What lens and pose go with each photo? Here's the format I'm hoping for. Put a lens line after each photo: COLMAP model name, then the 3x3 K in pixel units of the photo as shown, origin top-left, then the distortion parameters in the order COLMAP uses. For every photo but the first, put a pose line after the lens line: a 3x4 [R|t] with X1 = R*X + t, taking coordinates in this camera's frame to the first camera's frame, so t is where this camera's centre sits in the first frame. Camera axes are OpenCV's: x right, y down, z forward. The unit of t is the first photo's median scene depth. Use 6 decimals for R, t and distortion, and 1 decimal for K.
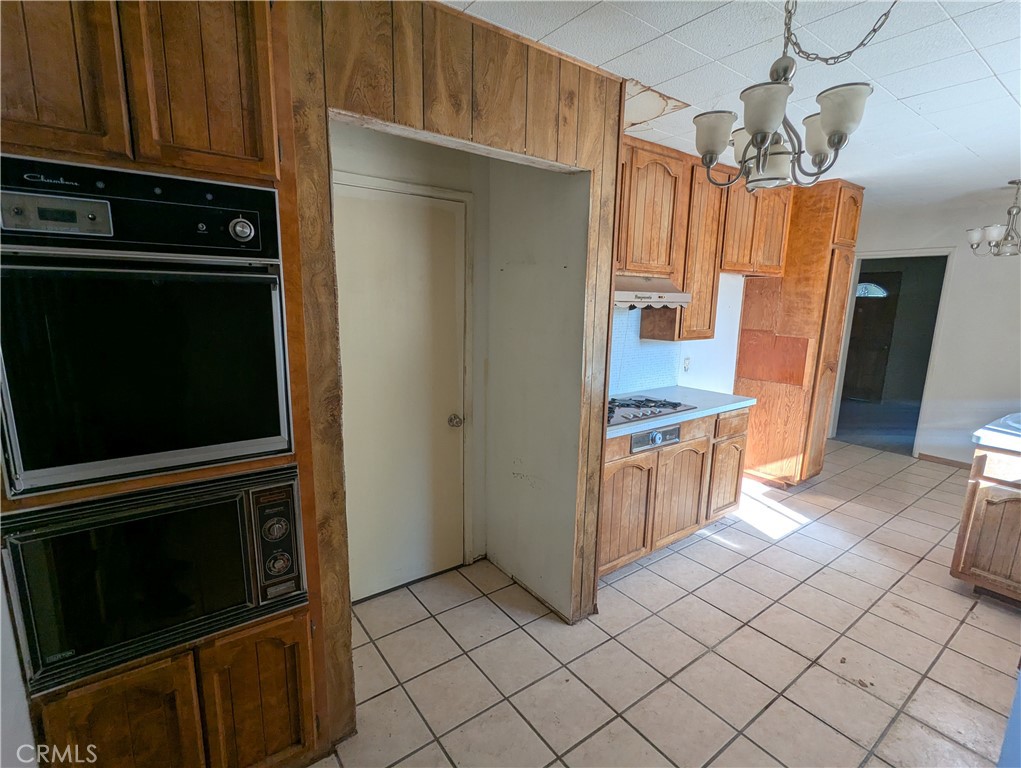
lens RADIAL K [[485.5, 0, 508.4], [0, 485.5, 391.5], [0, 0, 1]] dist [-0.002718, 0.004891]
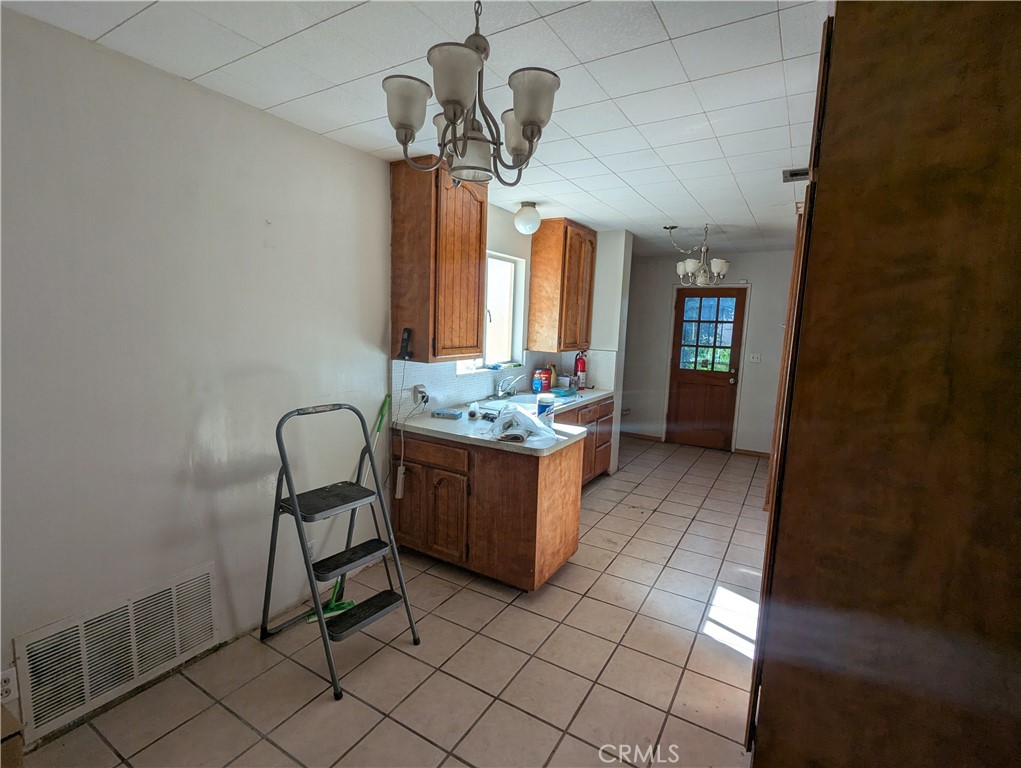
lens RADIAL K [[485.6, 0, 509.0], [0, 485.6, 388.8], [0, 0, 1]] dist [-0.001528, -0.000394]
pose [[-0.922103, 0.006054, -0.386897, 2.110051], [-0.120479, 0.945684, 0.301938, -0.447655], [0.367710, 0.325030, -0.871289, 2.560395]]
